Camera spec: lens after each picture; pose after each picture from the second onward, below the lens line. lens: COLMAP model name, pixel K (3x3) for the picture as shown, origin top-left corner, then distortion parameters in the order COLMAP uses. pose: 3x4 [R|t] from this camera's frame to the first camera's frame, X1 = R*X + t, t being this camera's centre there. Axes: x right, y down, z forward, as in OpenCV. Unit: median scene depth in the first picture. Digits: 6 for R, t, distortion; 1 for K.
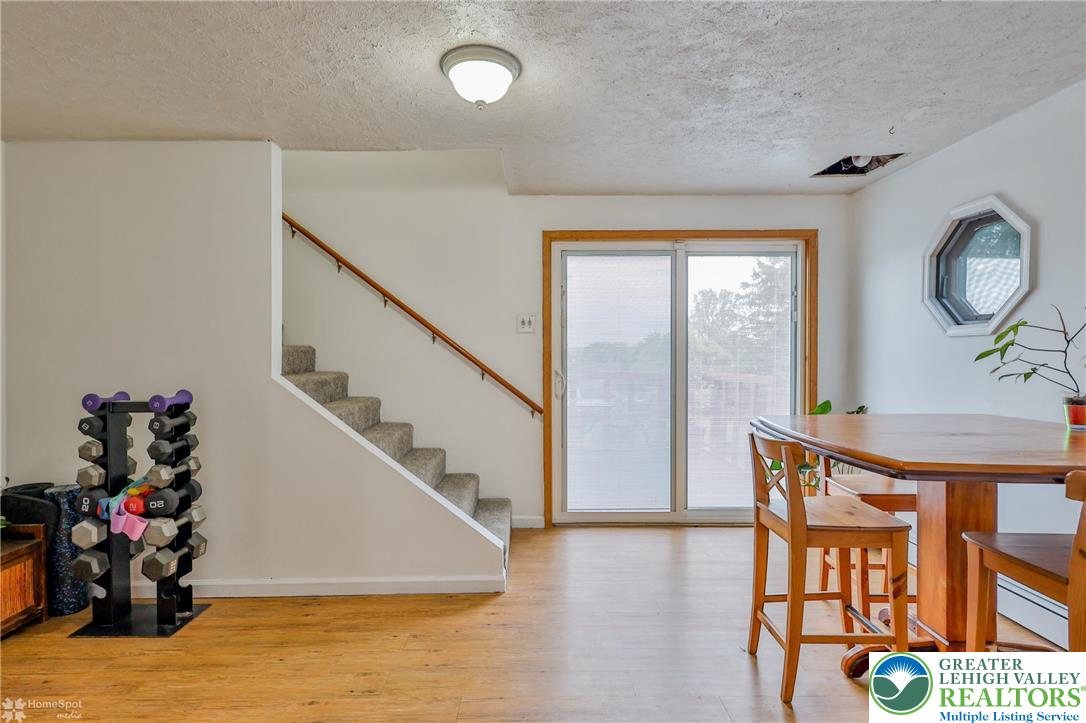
lens RADIAL K [[531.7, 0, 549.7], [0, 531.7, 359.3], [0, 0, 1]] dist [-0.001684, -0.000444]
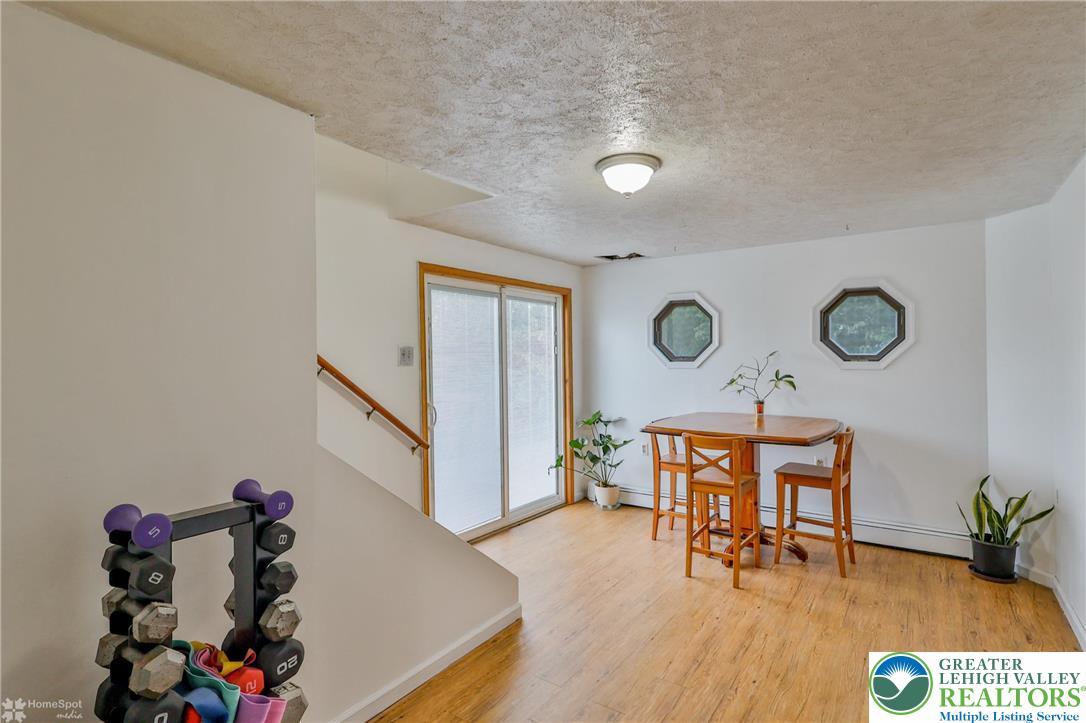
lens RADIAL K [[540.6, 0, 538.3], [0, 540.6, 349.1], [0, 0, 1]] dist [0.000288, -0.000012]
pose [[0.584422, 0.011105, 0.811374, -0.695997], [0.015064, 0.999586, -0.024531, -0.051355], [-0.811310, 0.026559, 0.584012, 0.239893]]
